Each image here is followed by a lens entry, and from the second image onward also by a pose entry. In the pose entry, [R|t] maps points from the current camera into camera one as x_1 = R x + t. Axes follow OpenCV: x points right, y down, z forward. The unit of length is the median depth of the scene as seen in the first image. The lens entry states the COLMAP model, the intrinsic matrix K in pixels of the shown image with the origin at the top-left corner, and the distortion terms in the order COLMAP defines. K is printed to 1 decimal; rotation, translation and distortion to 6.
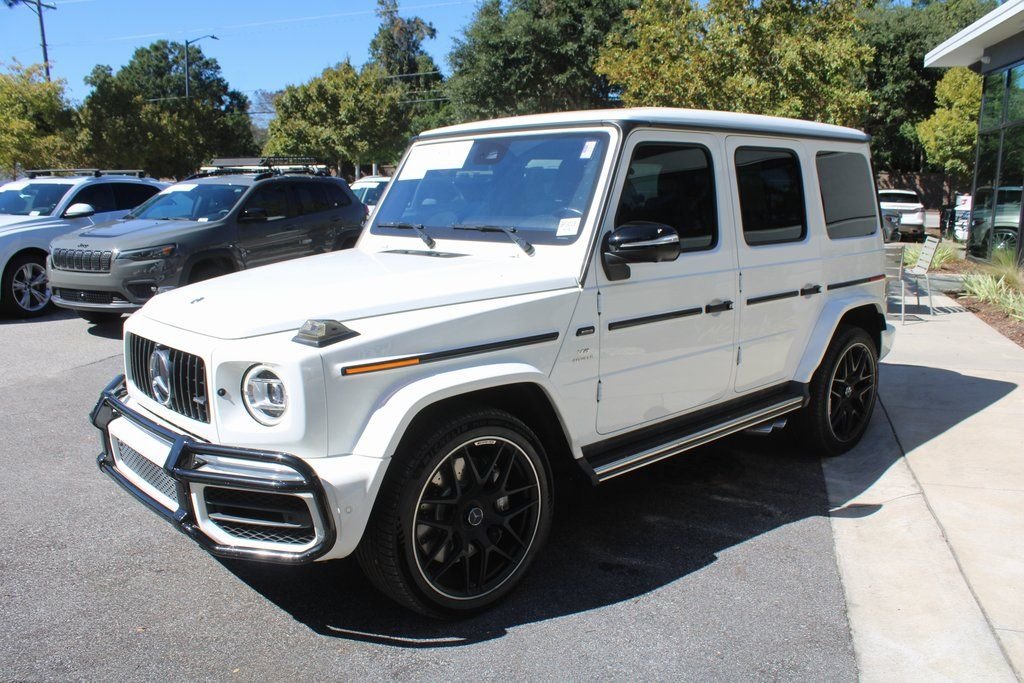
lens RADIAL K [[849.5, 0, 515.0], [0, 849.5, 349.0], [0, 0, 1]] dist [-0.175963, 0.159585]
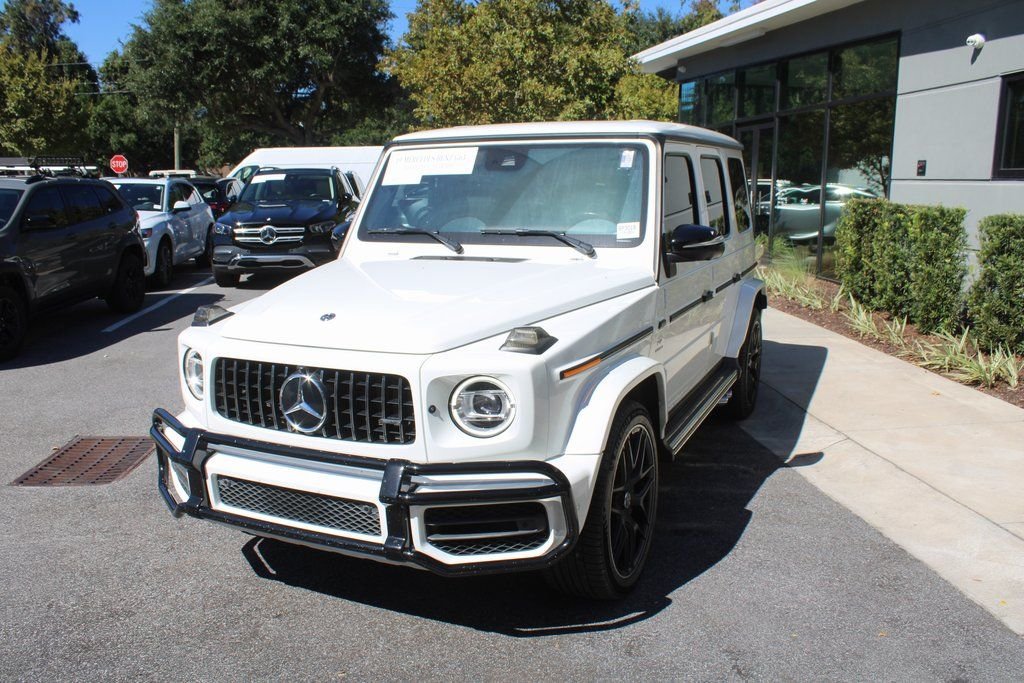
lens RADIAL K [[849.5, 0, 515.0], [0, 849.5, 349.0], [0, 0, 1]] dist [-0.175963, 0.159585]
pose [[0.921424, -0.075665, 0.381120, -0.399759], [0.073385, 0.997092, 0.020534, -0.019424], [-0.381566, 0.009048, 0.924297, 0.035974]]
